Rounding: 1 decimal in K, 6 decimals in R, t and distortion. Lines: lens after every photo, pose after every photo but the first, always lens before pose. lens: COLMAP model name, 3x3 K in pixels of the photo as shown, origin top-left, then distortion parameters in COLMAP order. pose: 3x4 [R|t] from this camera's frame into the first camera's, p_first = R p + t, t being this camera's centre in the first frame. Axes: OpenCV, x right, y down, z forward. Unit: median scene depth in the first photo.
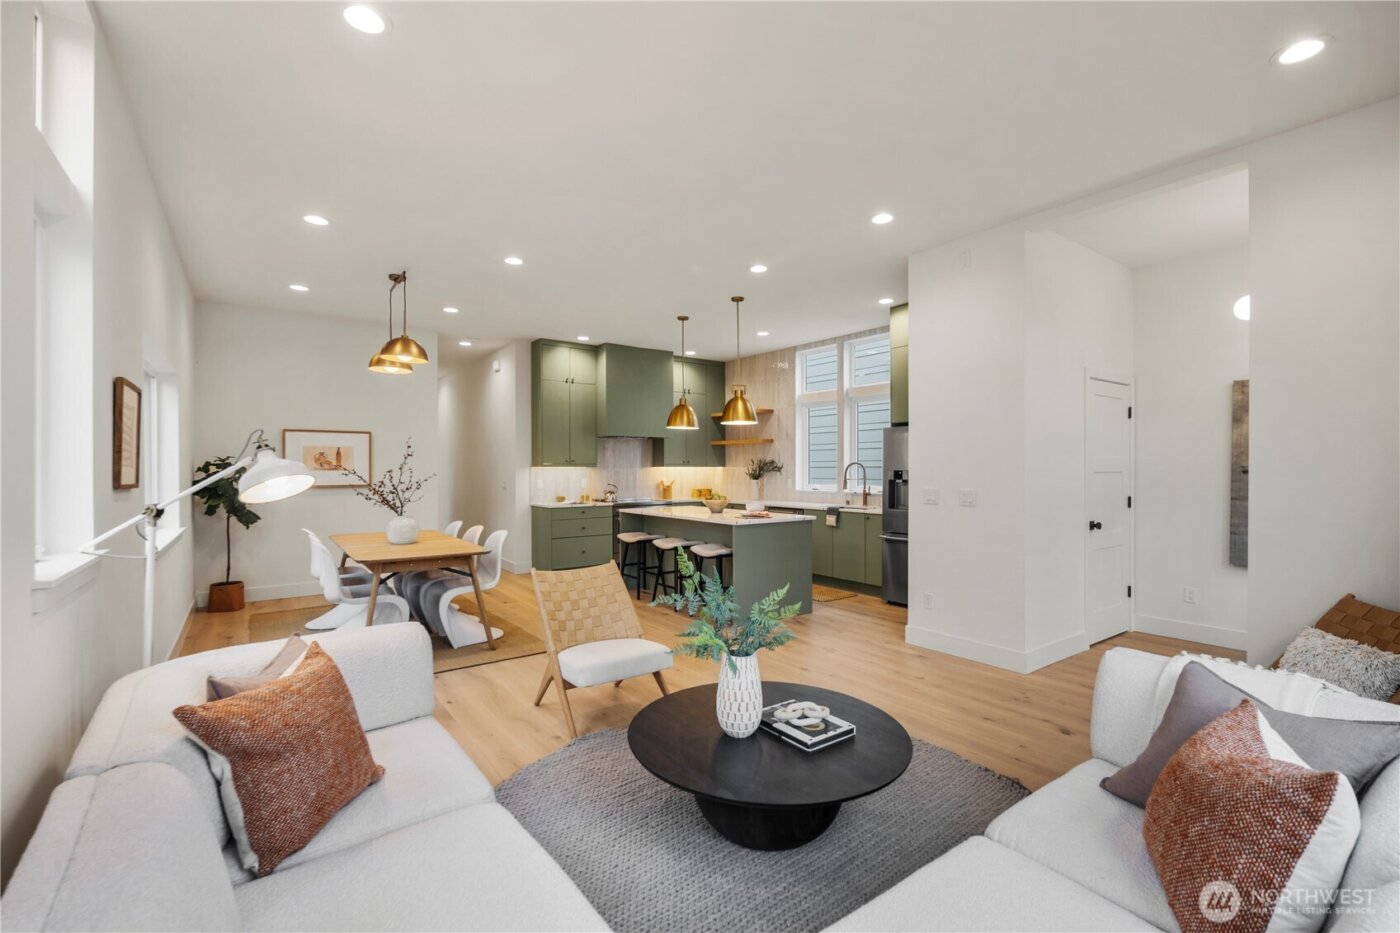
lens RADIAL K [[615.4, 0, 706.4], [0, 615.4, 472.7], [0, 0, 1]] dist [0.004671, -0.004152]
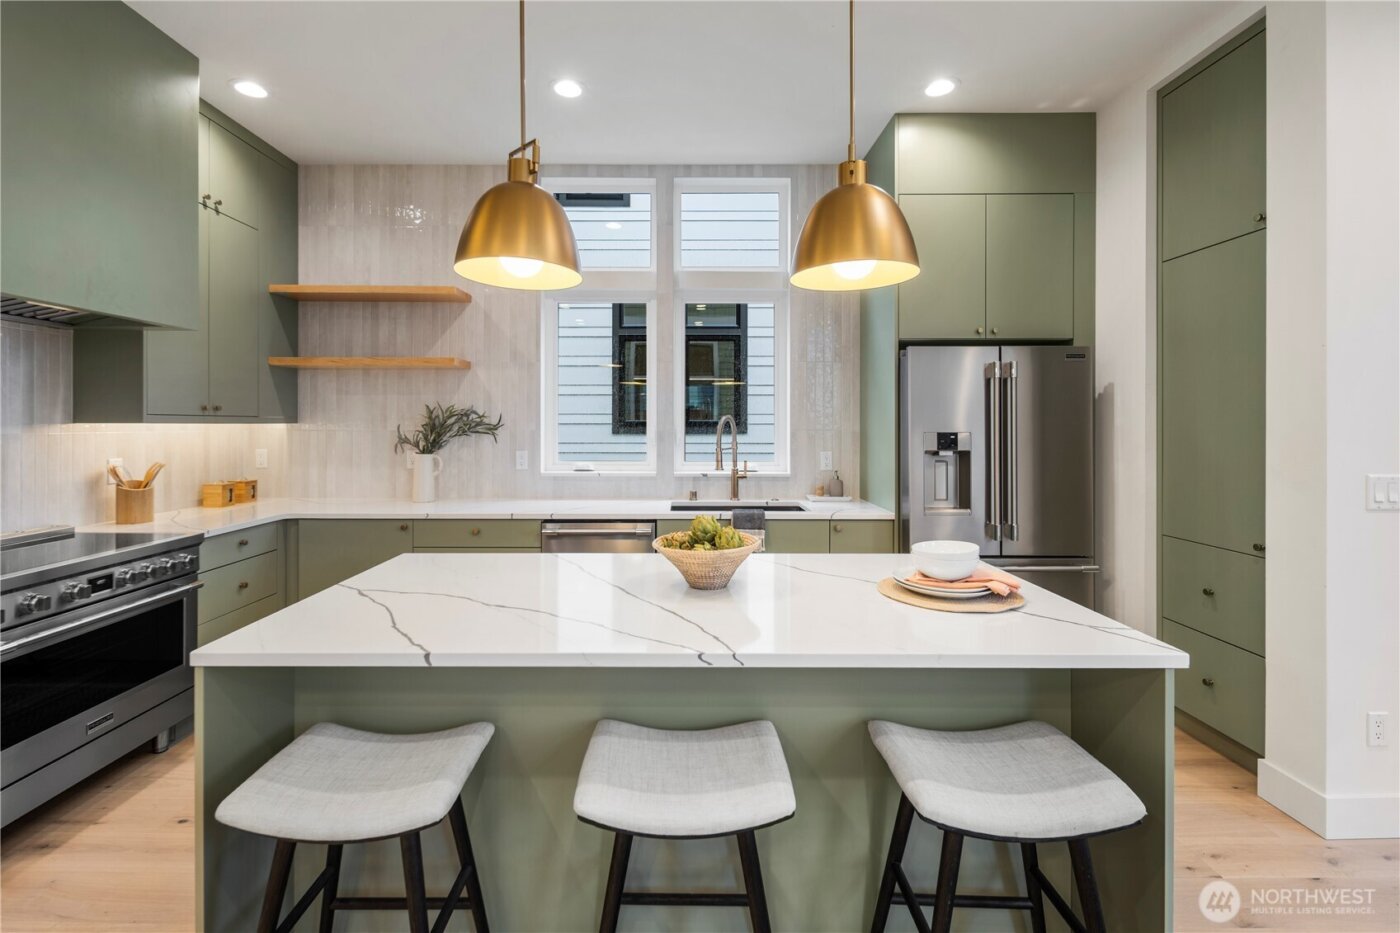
lens RADIAL K [[615.4, 0, 677.9], [0, 615.4, 425.8], [0, 0, 1]] dist [0.004671, -0.004152]
pose [[0.597489, 0.000553, 0.801877, -0.170845], [0.004344, 0.999983, -0.003927, -0.006099], [-0.801866, 0.005829, 0.597476, 0.653432]]
